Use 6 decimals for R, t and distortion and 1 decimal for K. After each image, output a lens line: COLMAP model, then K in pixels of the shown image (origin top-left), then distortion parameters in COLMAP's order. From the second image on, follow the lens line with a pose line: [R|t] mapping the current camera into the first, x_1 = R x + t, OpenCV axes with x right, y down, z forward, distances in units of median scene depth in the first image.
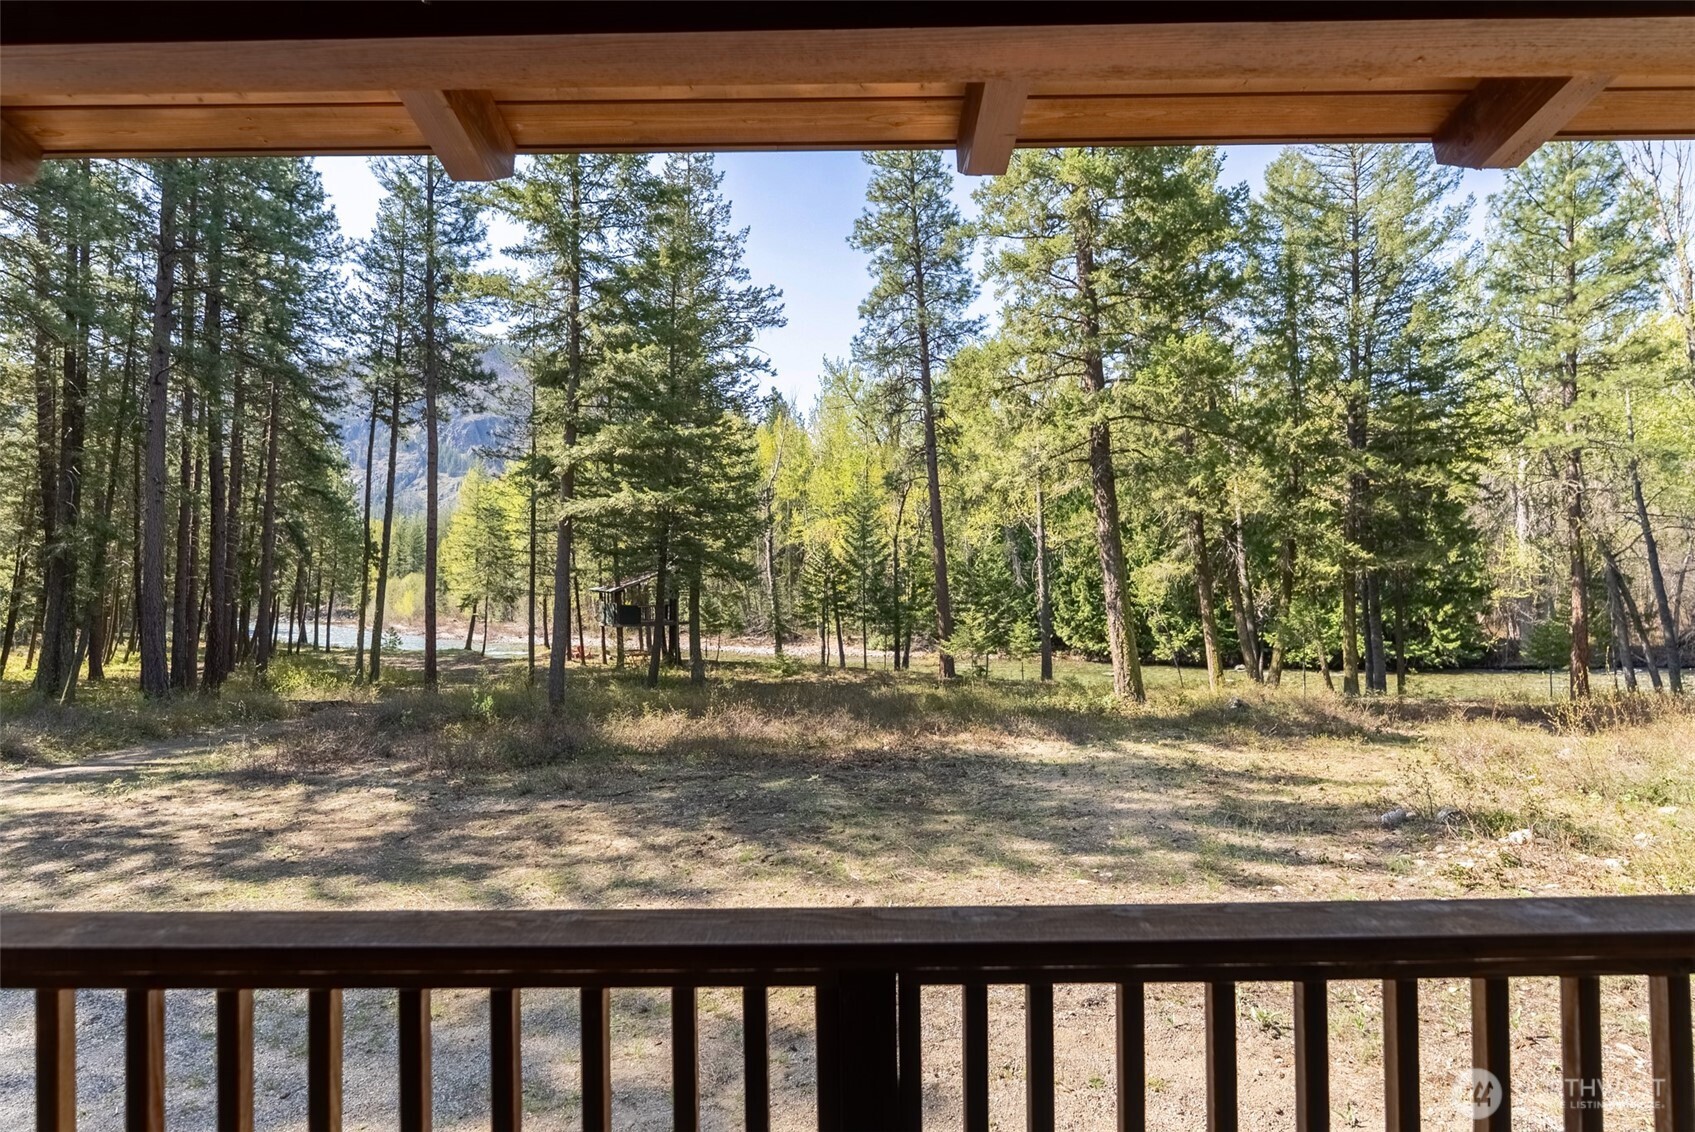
lens RADIAL K [[797.7, 0, 850.1], [0, 797.7, 565.6], [0, 0, 1]] dist [-0.002008, 0.000310]
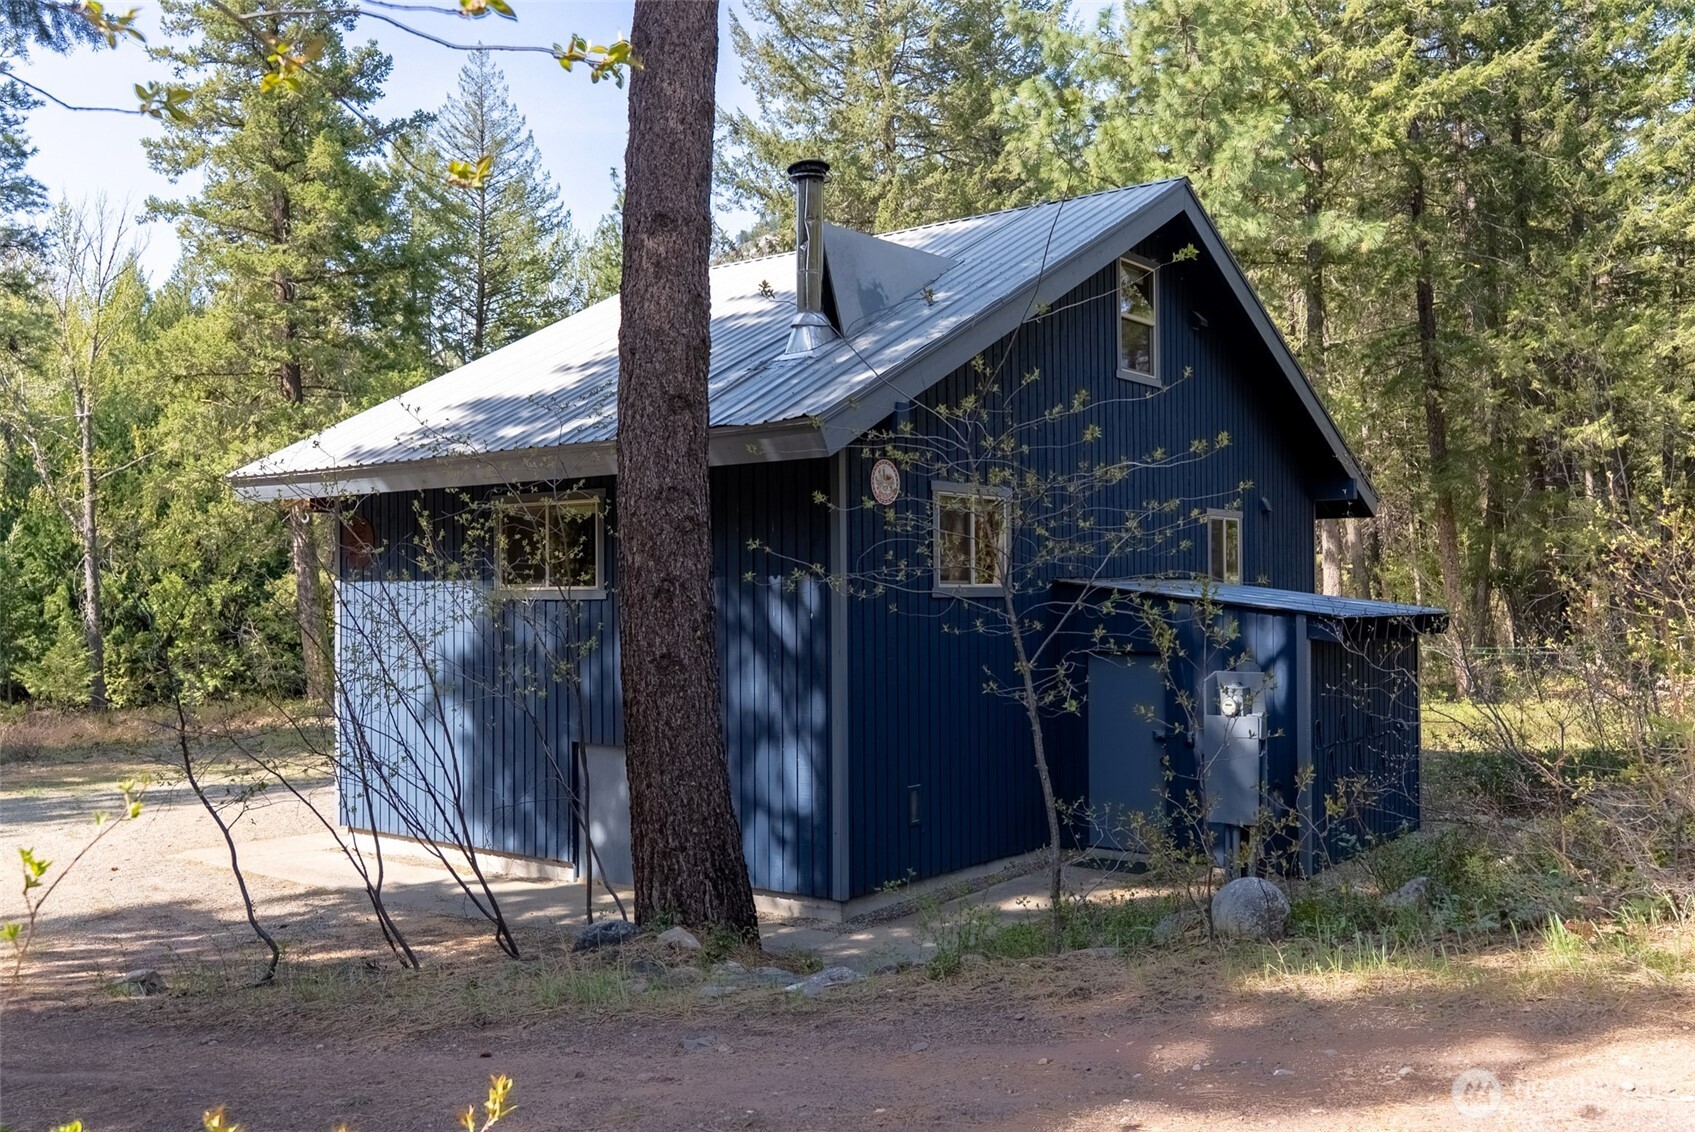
lens RADIAL K [[1458.5, 0, 847.6], [0, 1458.5, 567.1], [0, 0, 1]] dist [-0.006154, -0.004320]
pose [[0.618534, 0.024213, 0.785385, -0.494281], [-0.021205, 0.999675, -0.014120, 0.001974], [-0.785472, -0.007920, 0.618847, -0.479513]]
